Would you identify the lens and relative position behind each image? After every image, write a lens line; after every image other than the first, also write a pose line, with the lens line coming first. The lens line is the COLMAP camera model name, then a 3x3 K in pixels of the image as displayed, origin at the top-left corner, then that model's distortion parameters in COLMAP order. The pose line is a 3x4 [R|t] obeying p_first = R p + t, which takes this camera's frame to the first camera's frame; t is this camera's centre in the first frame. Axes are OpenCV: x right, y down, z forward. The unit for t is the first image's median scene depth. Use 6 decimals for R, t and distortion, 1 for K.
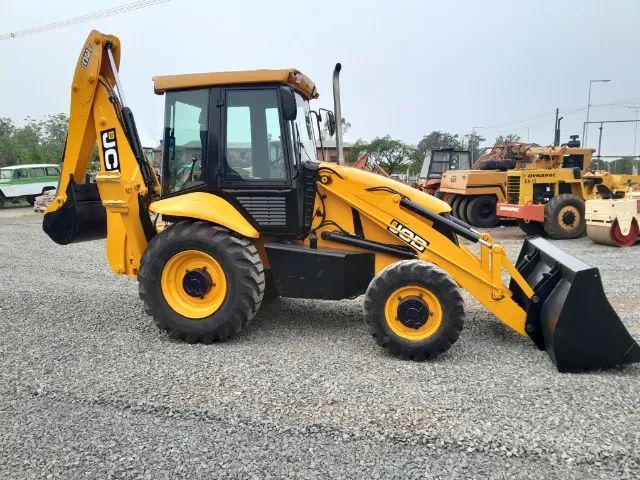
lens RADIAL K [[490.7, 0, 320.0], [0, 490.7, 240.0], [0, 0, 1]] dist [-0.004781, -0.002718]
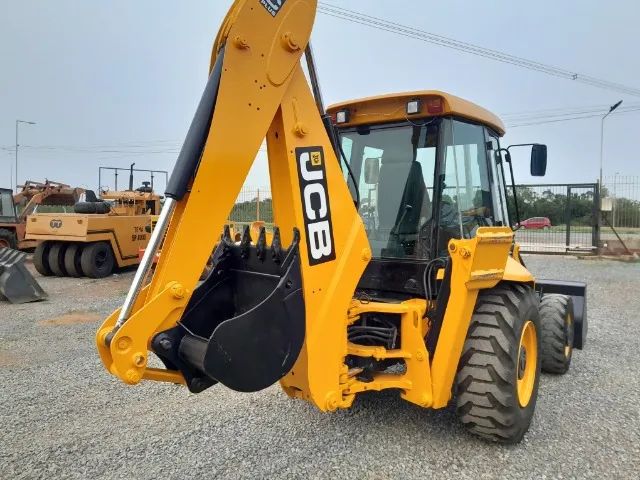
lens RADIAL K [[490.7, 0, 320.0], [0, 490.7, 240.0], [0, 0, 1]] dist [-0.004781, -0.002718]
pose [[0.382177, -0.036518, 0.923367, -0.926938], [0.112433, 0.993633, -0.007239, -0.117313], [-0.917224, 0.106584, 0.383849, 0.787122]]
